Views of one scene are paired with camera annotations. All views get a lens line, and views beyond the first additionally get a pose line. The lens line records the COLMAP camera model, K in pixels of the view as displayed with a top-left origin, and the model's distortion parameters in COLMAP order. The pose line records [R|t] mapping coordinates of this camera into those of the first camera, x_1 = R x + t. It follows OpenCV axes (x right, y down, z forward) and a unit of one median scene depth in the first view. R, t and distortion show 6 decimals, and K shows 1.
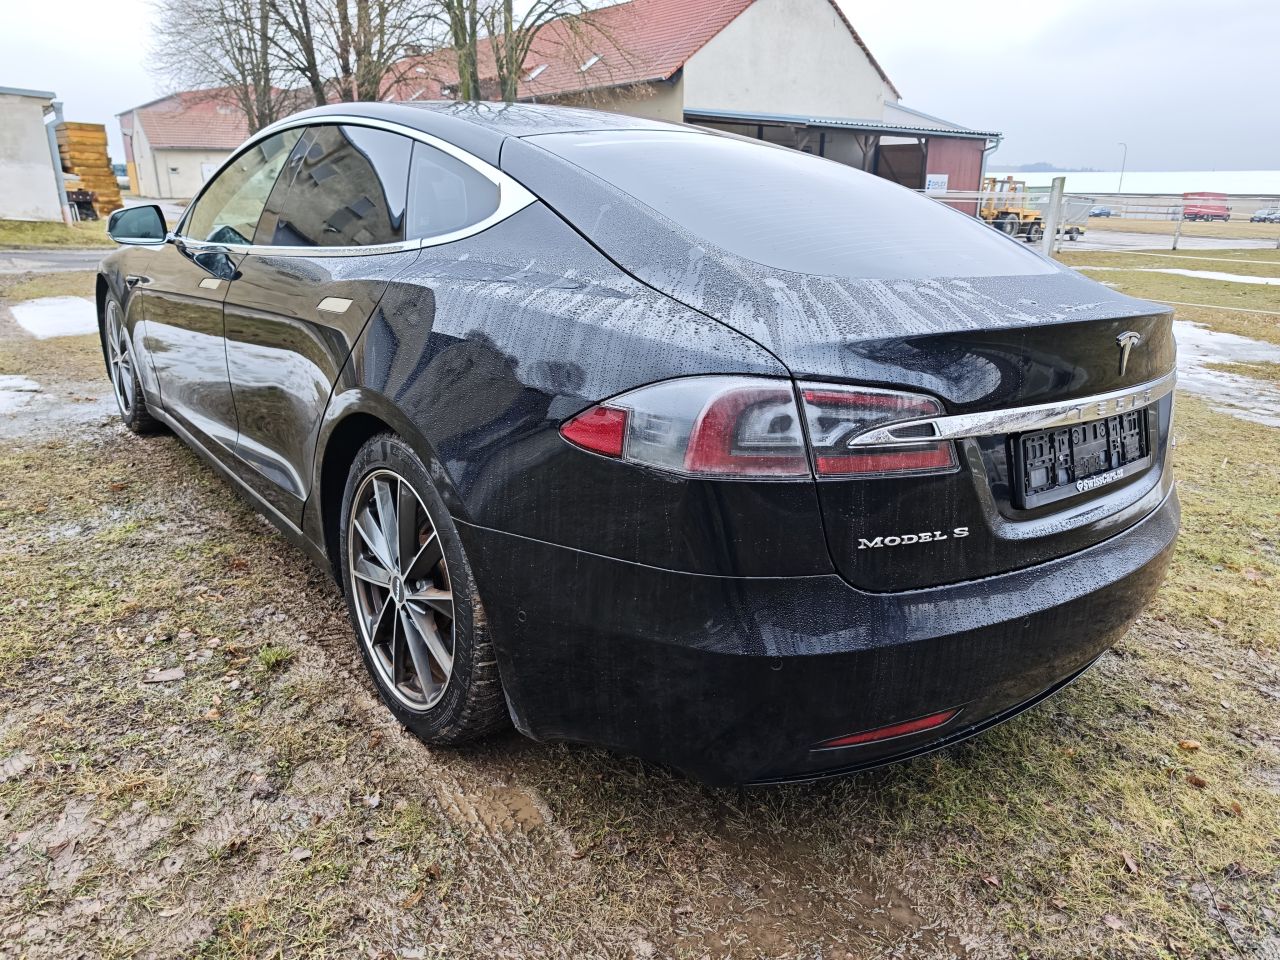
lens RADIAL K [[873.8, 0, 645.1], [0, 873.8, 486.5], [0, 0, 1]] dist [-0.023499, 0.014417]
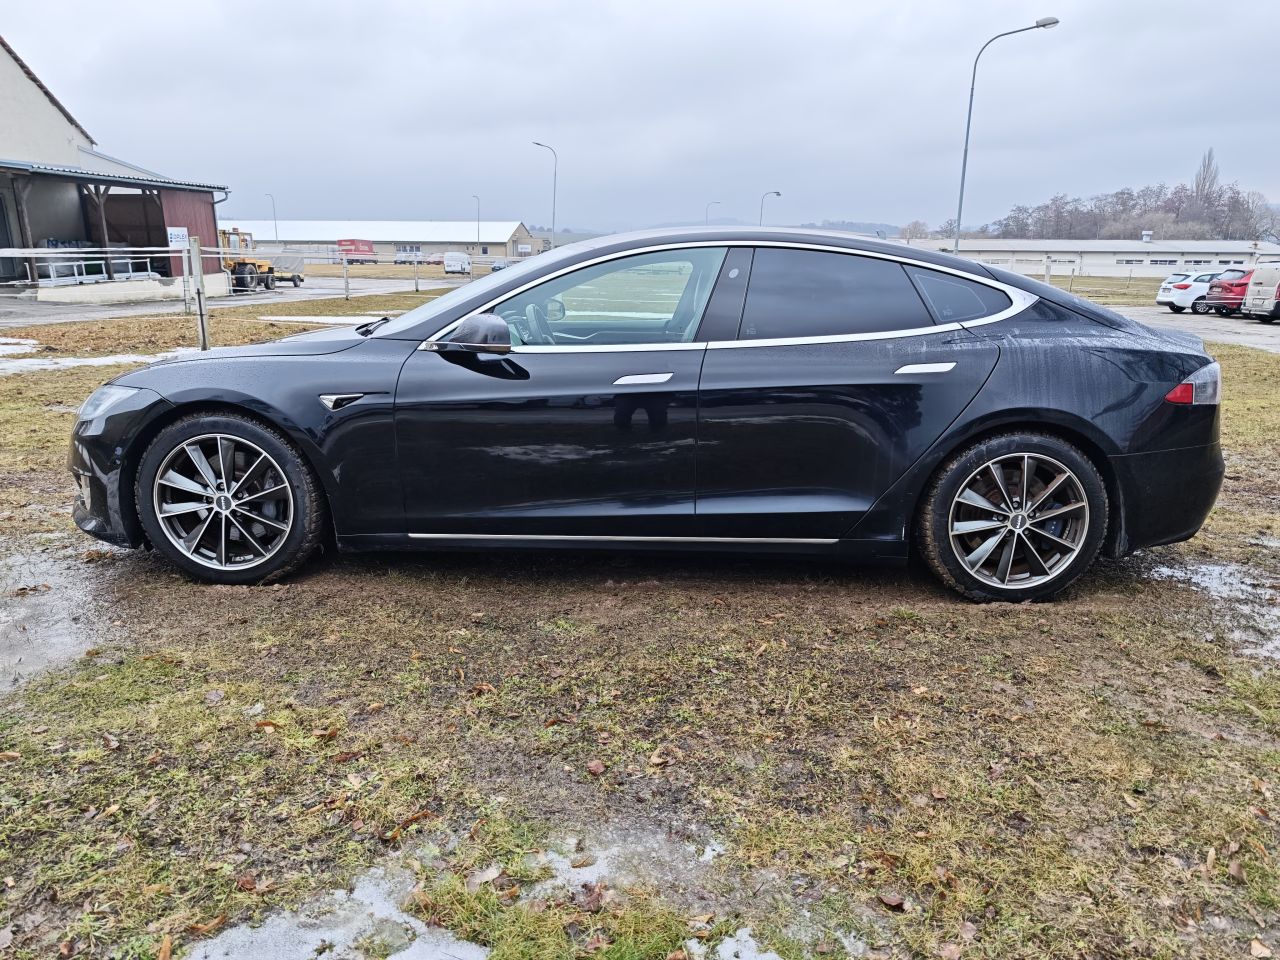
lens RADIAL K [[873.8, 0, 651.9], [0, 873.8, 476.0], [0, 0, 1]] dist [-0.023499, 0.014417]
pose [[0.628192, -0.205099, 0.750539, -0.109087], [0.249456, 0.966800, 0.055405, -0.013237], [-0.736985, 0.152422, 0.658499, 0.019627]]
